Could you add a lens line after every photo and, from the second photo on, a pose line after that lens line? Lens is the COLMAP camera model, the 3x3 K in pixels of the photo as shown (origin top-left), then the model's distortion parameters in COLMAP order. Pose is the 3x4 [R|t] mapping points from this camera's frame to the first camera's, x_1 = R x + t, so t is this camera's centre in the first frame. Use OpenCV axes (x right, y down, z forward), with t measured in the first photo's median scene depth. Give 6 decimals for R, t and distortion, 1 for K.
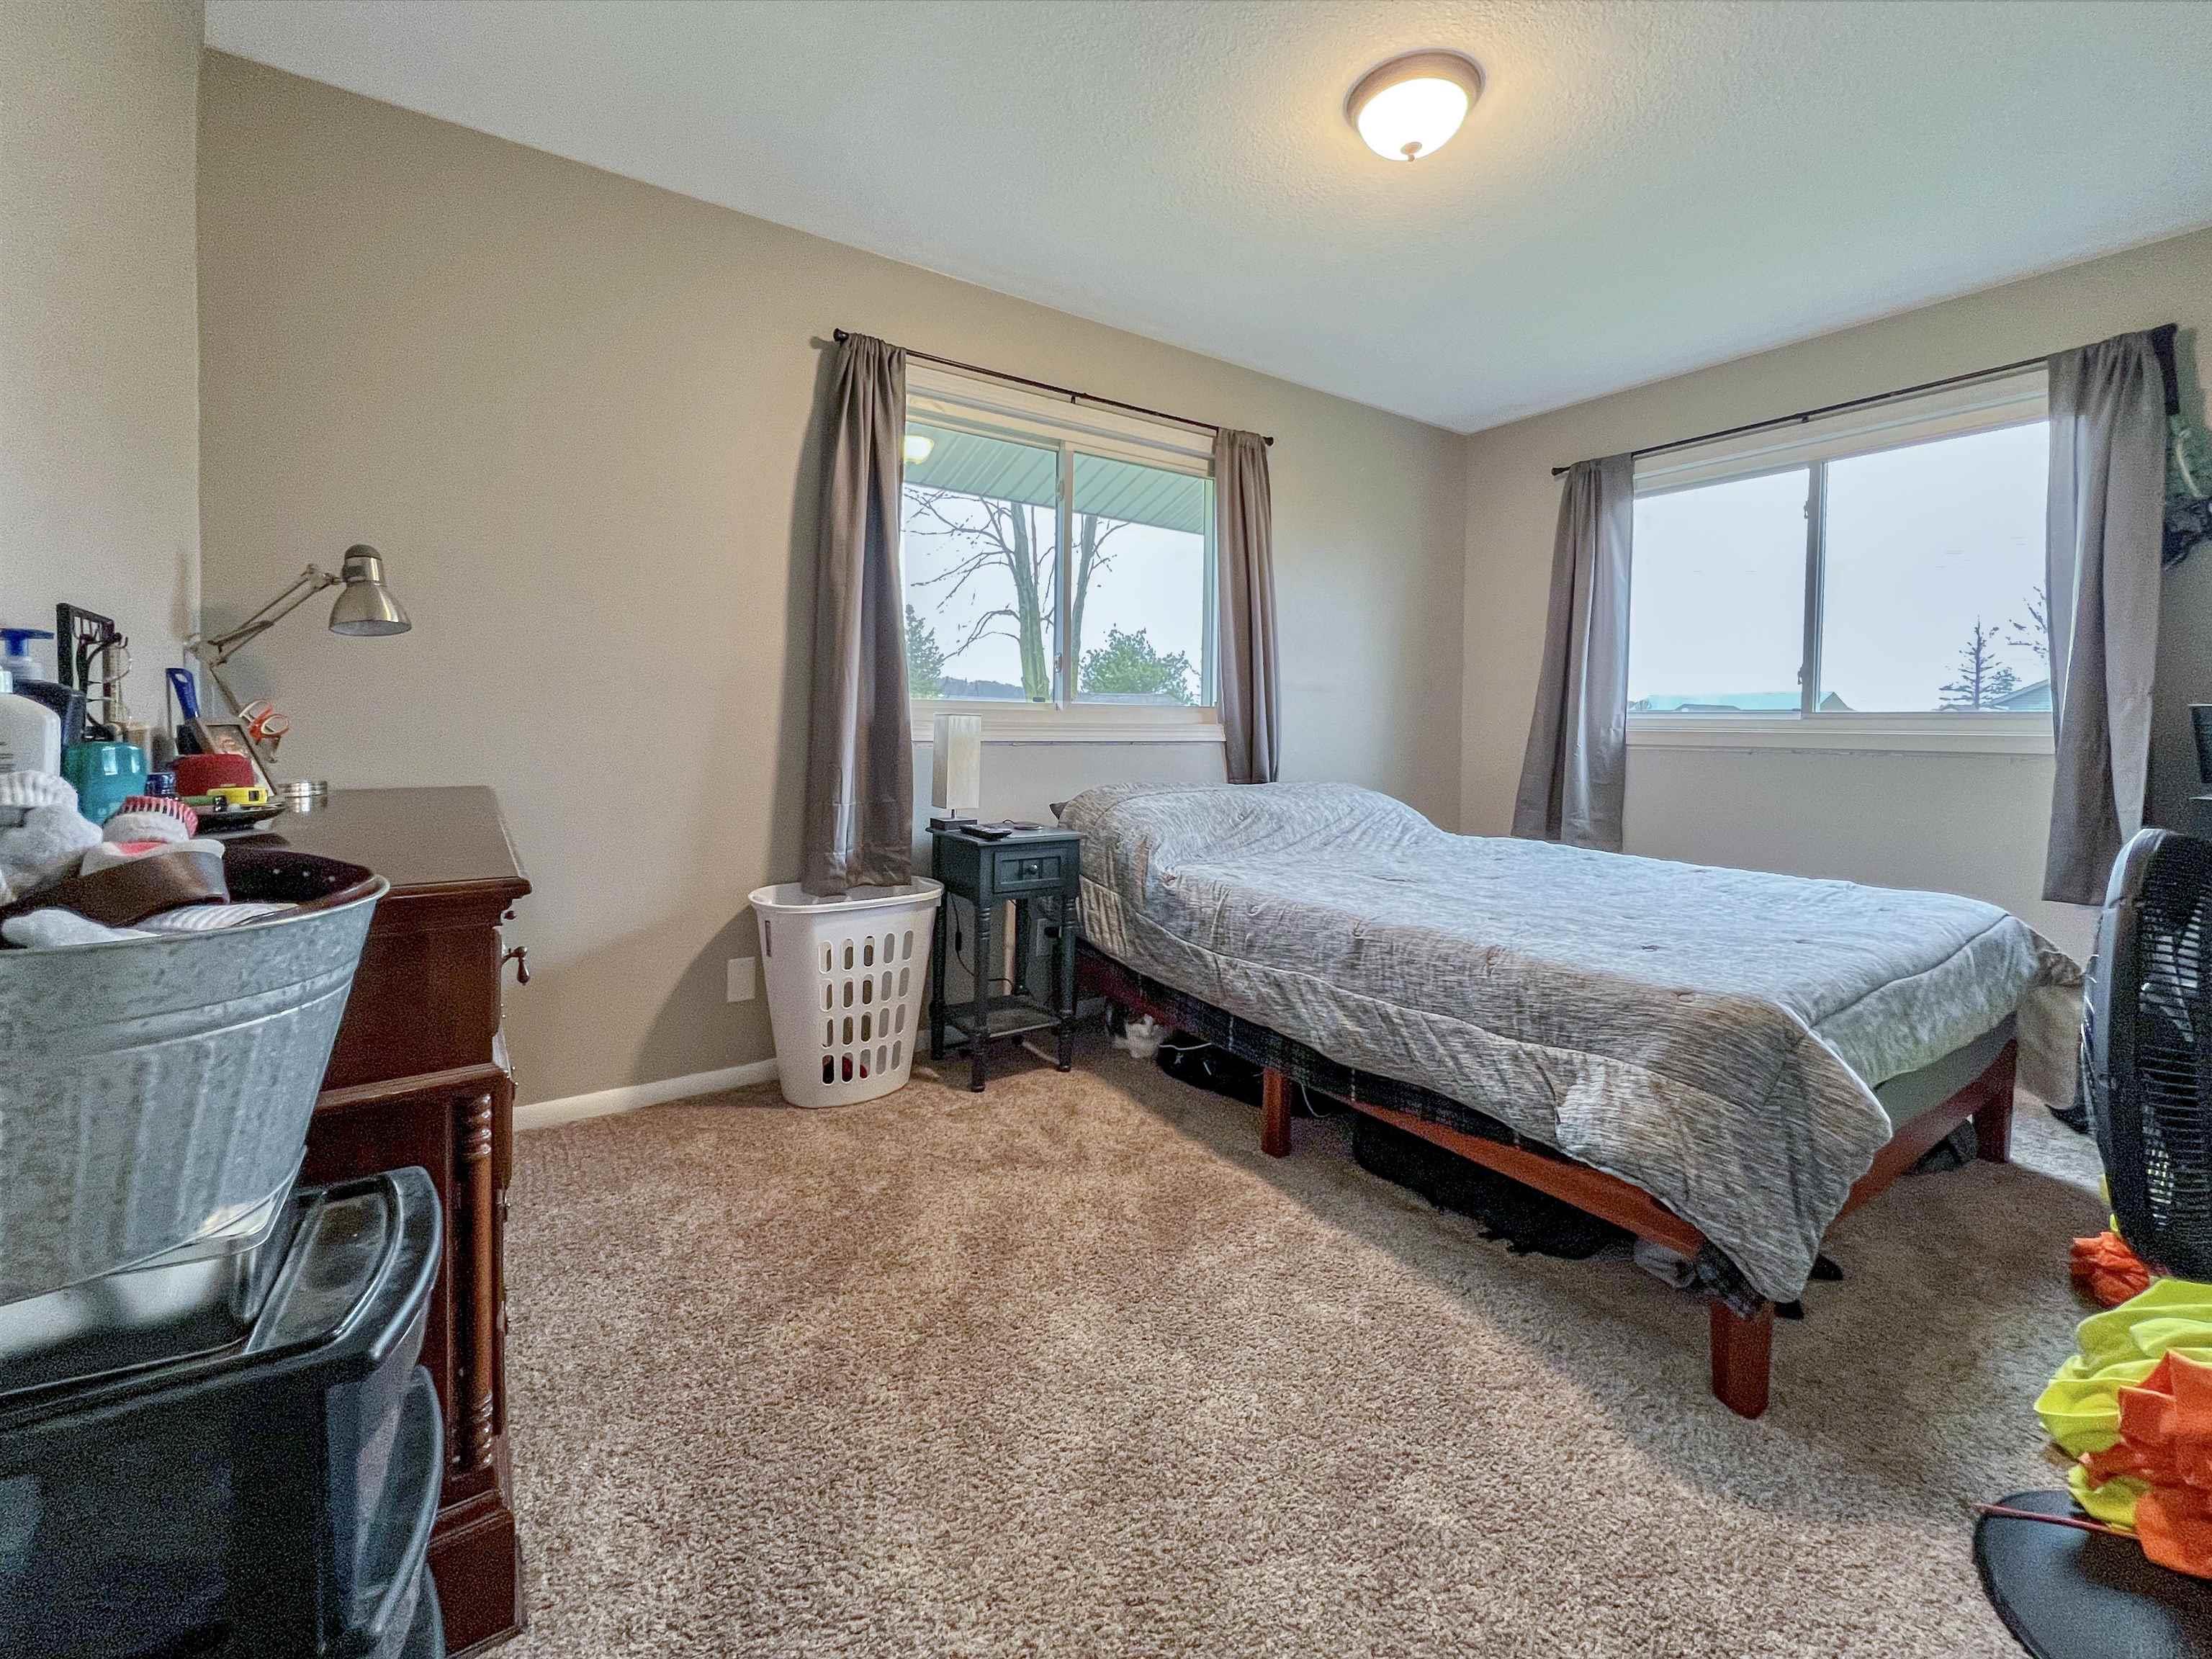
lens RADIAL K [[902.4, 0, 1103.7], [0, 902.4, 765.7], [0, 0, 1]] dist [0.001336, 0.000372]
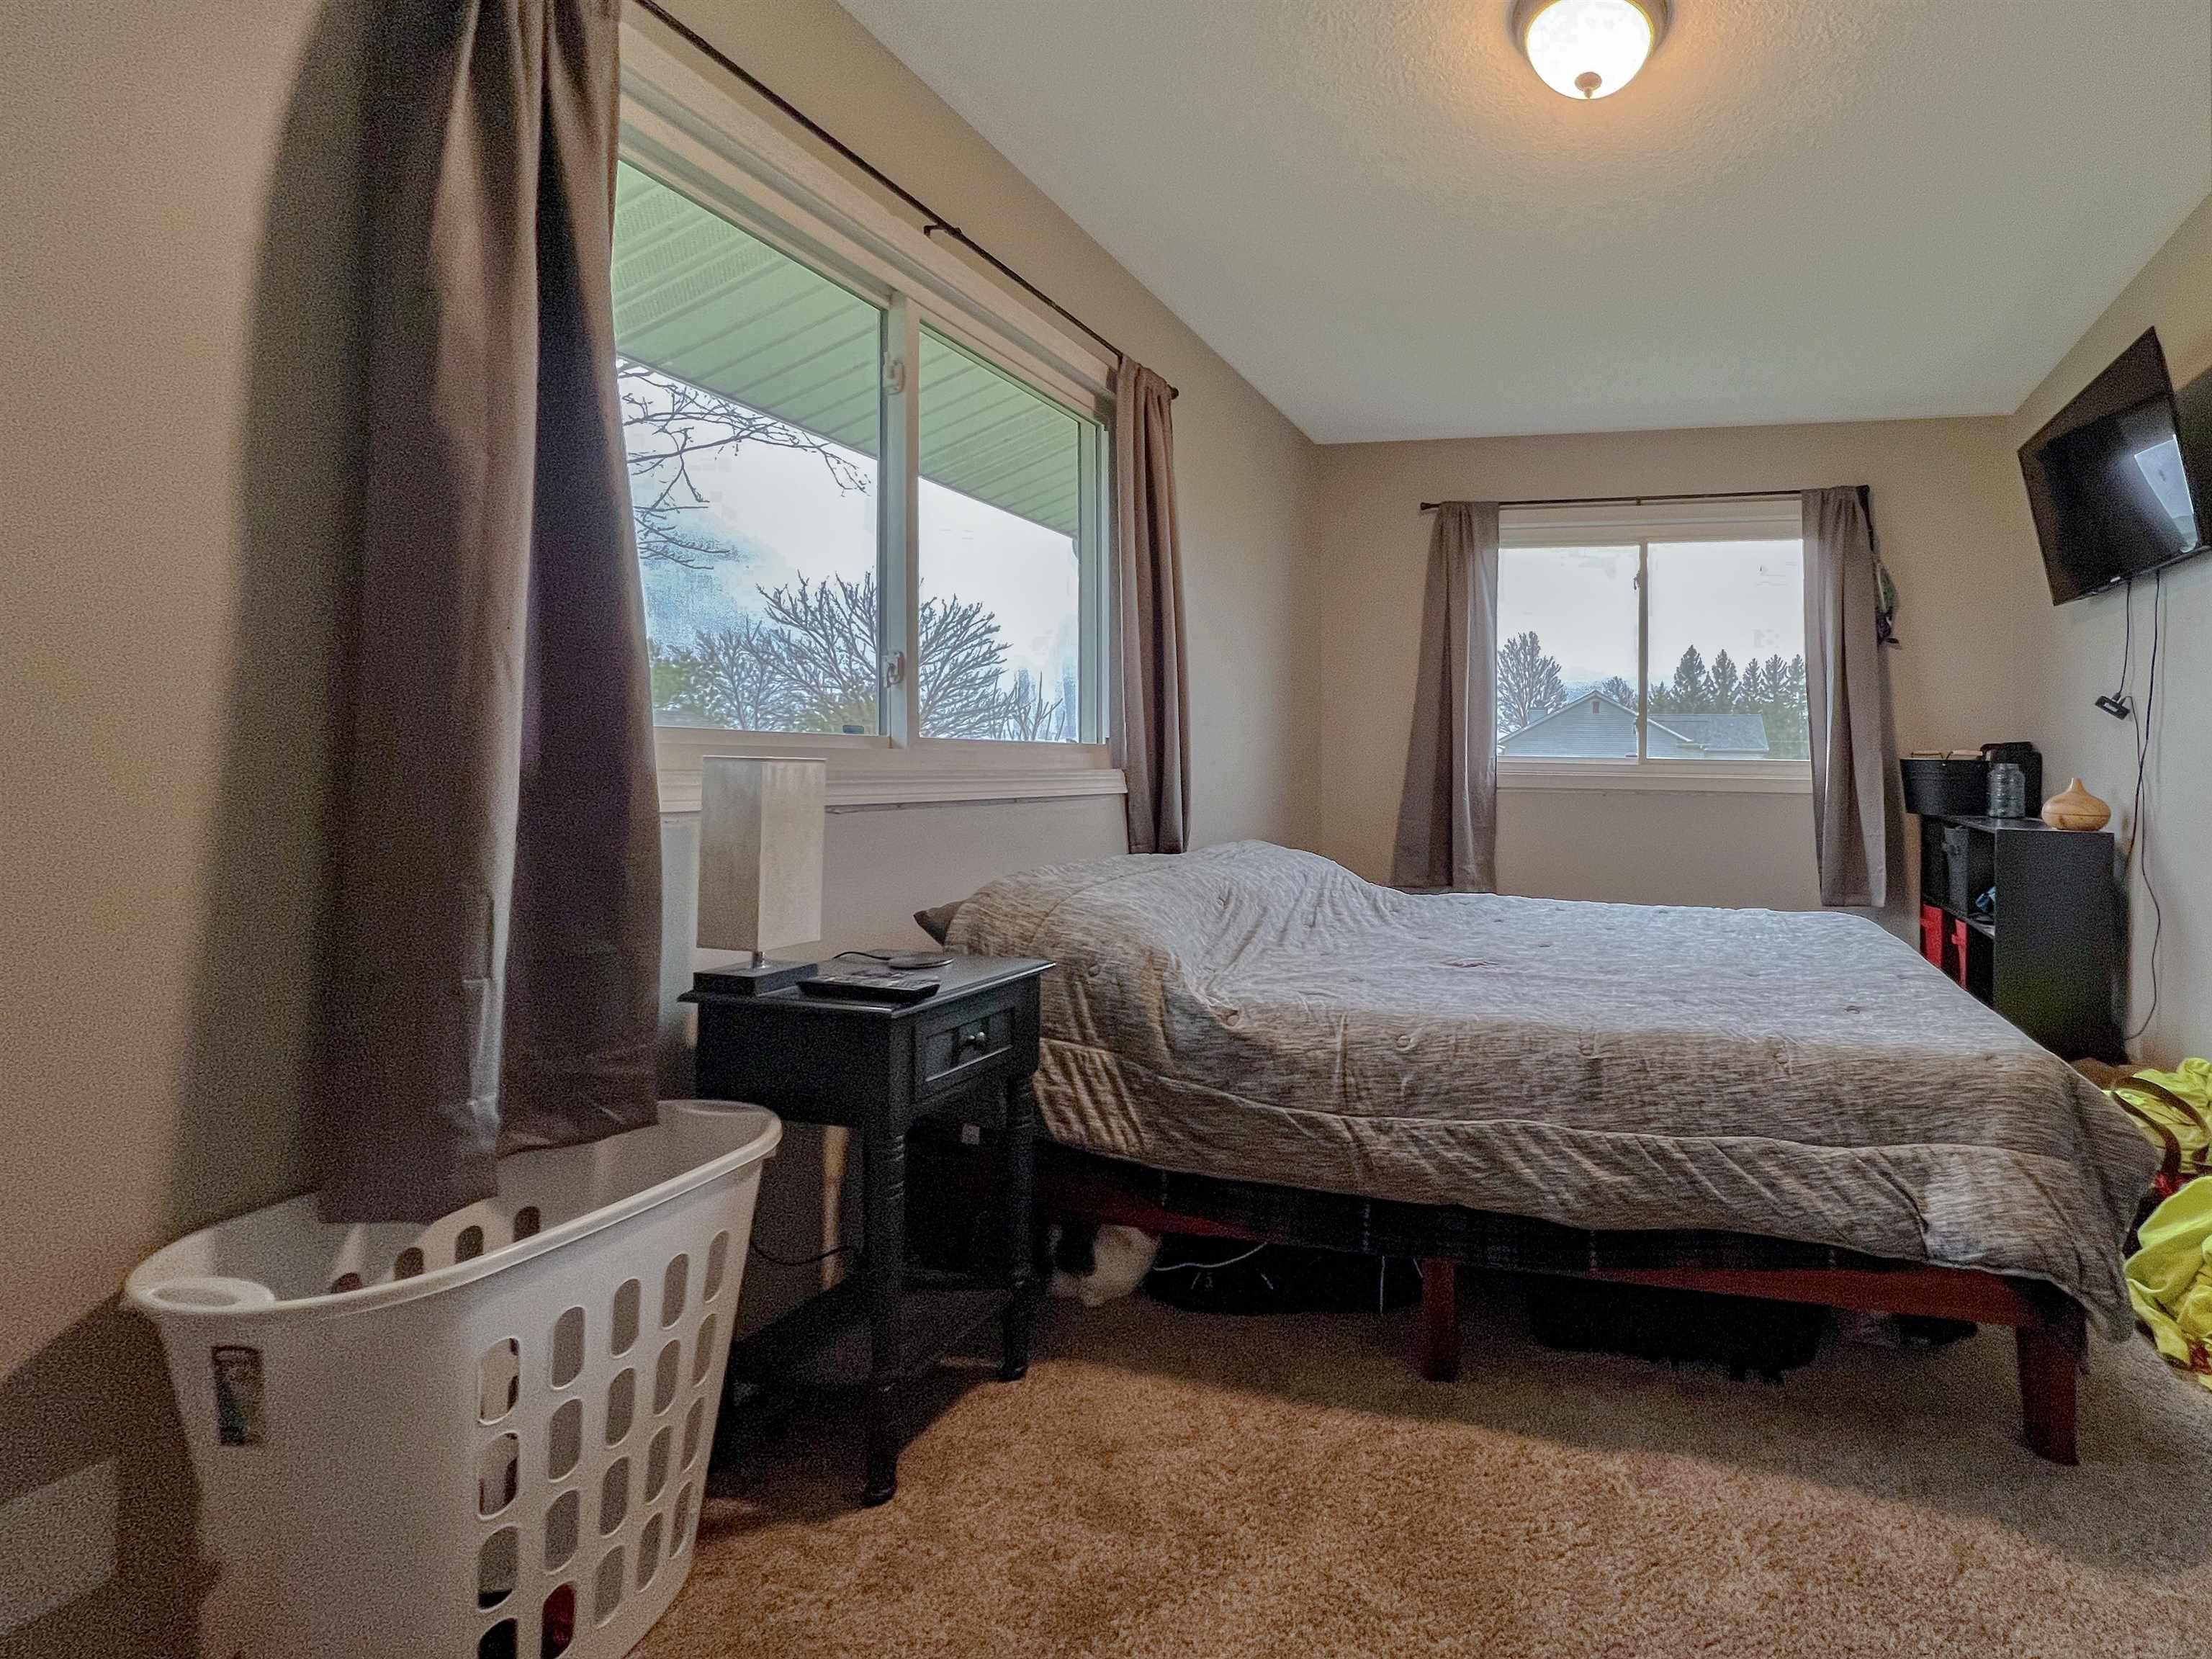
lens RADIAL K [[902.4, 0, 1103.7], [0, 902.4, 765.7], [0, 0, 1]] dist [0.001336, 0.000372]
pose [[0.706922, -0.011930, 0.707191, -0.474621], [0.025622, 0.999633, -0.008749, -0.054000], [-0.706828, 0.024304, 0.706968, 0.629753]]
